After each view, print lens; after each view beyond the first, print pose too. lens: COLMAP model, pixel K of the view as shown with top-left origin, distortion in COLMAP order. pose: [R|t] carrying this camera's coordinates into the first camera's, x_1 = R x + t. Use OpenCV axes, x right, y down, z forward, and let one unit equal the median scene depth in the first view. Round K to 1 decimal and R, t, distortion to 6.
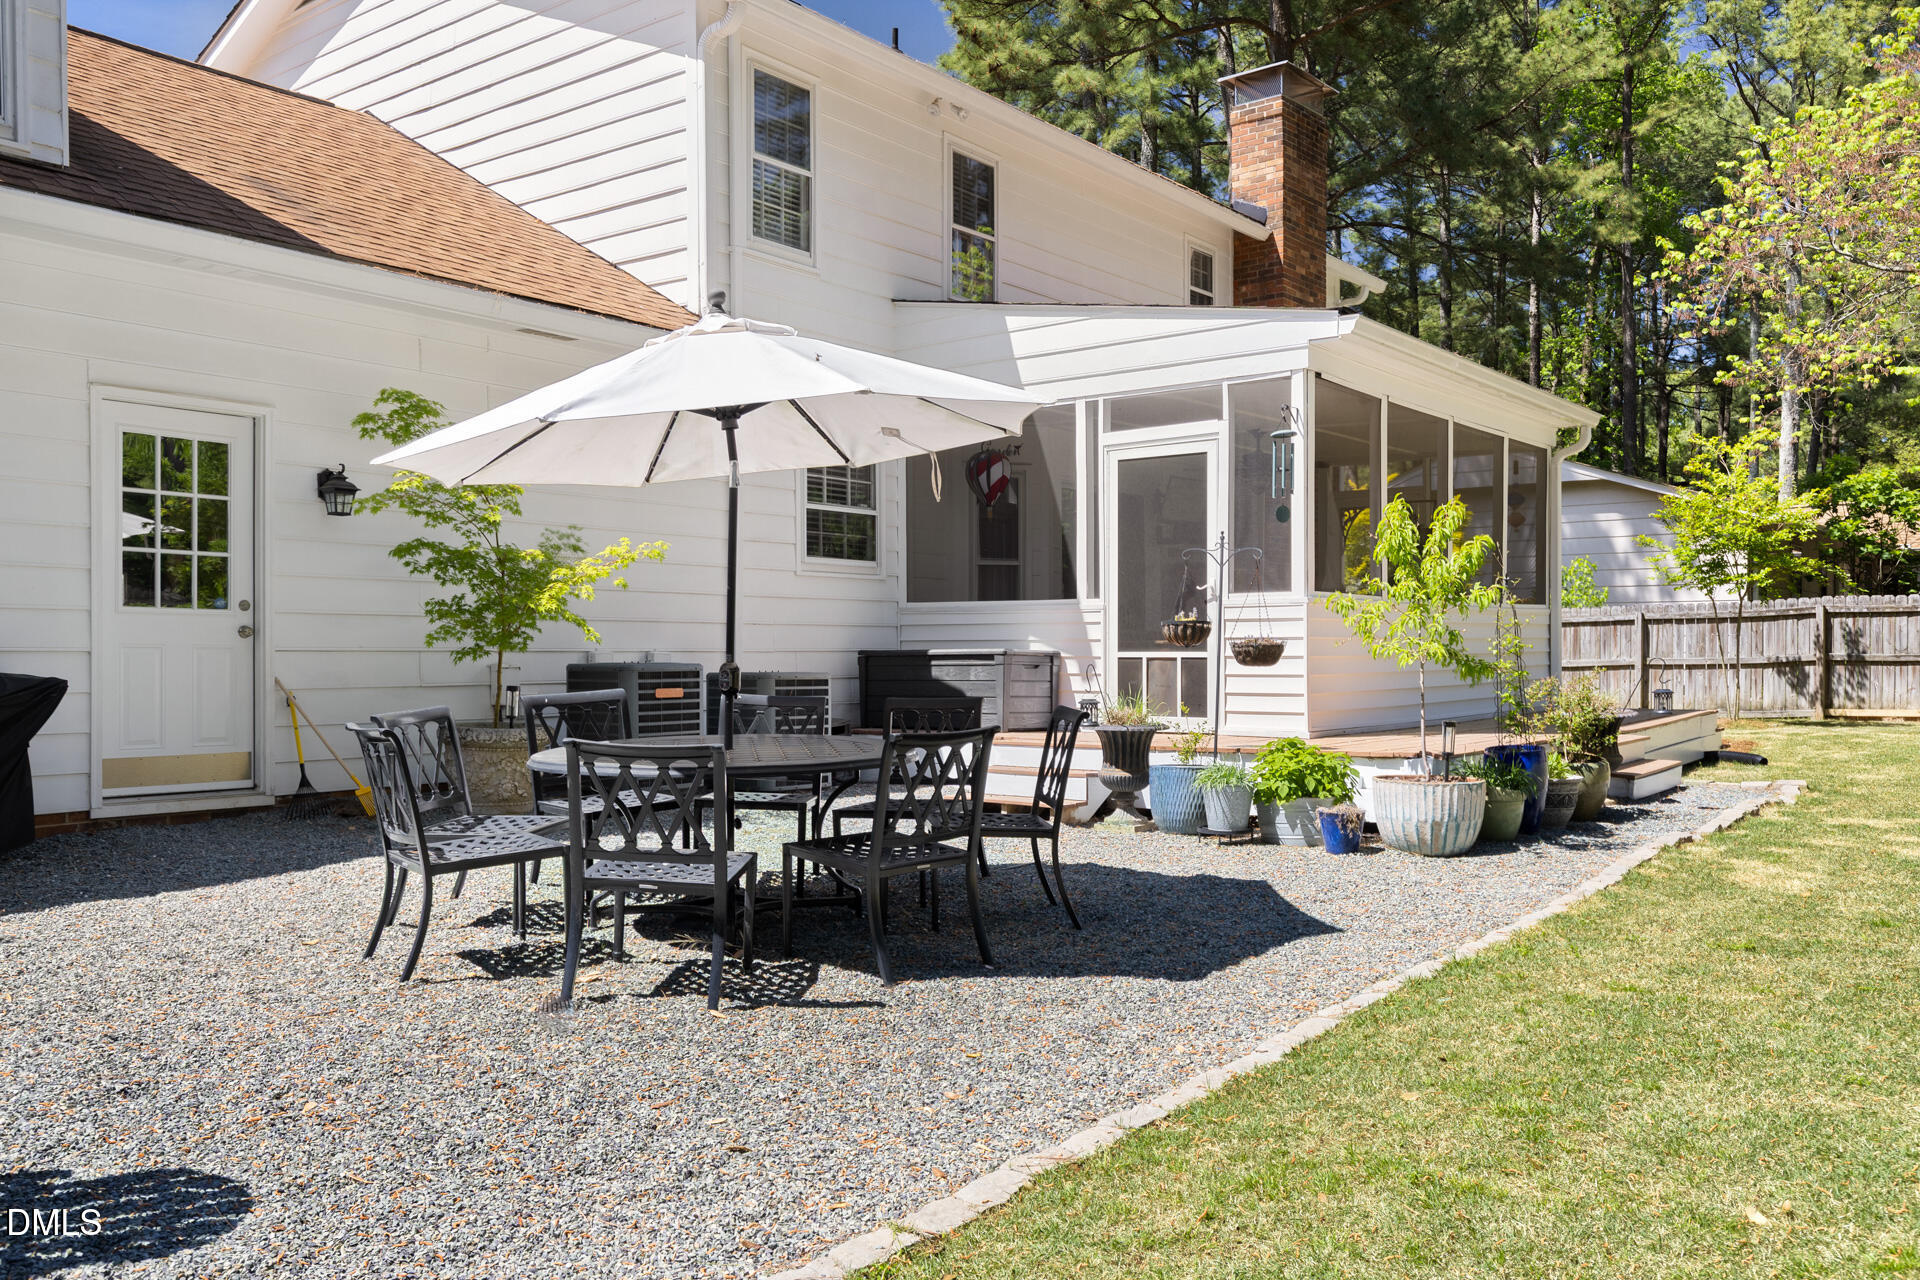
lens RADIAL K [[1524.6, 0, 1017.5], [0, 1524.6, 665.4], [0, 0, 1]] dist [0.003584, -0.006691]
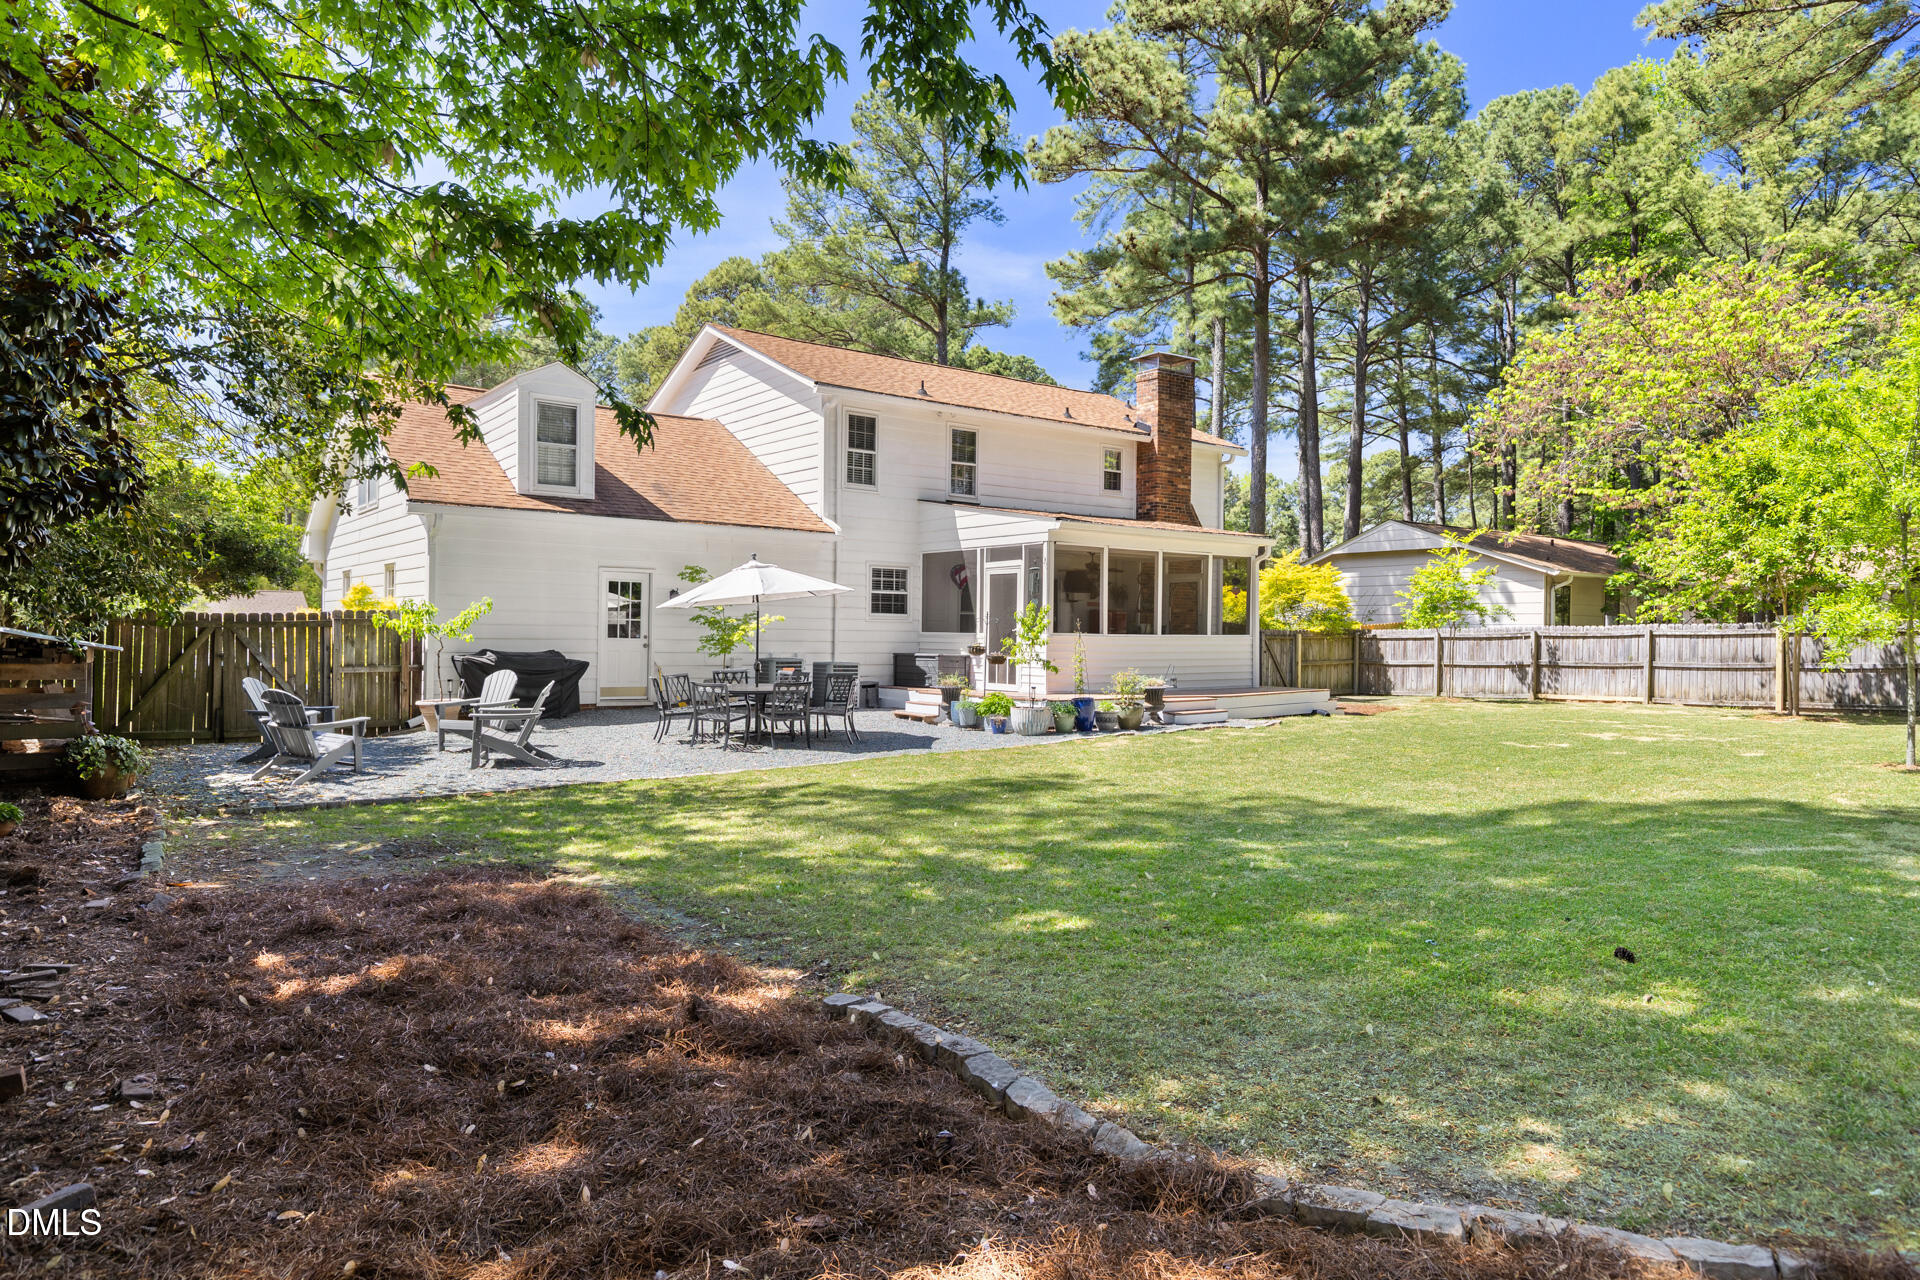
lens RADIAL K [[1191.4, 0, 959.1], [0, 1191.4, 632.9], [0, 0, 1]] dist [0.000748, 0.003855]
pose [[0.959329, 0.013460, -0.281970, 0.507978], [-0.017017, 0.999803, -0.010171, -0.023989], [0.281778, 0.014555, 0.959369, -0.729311]]
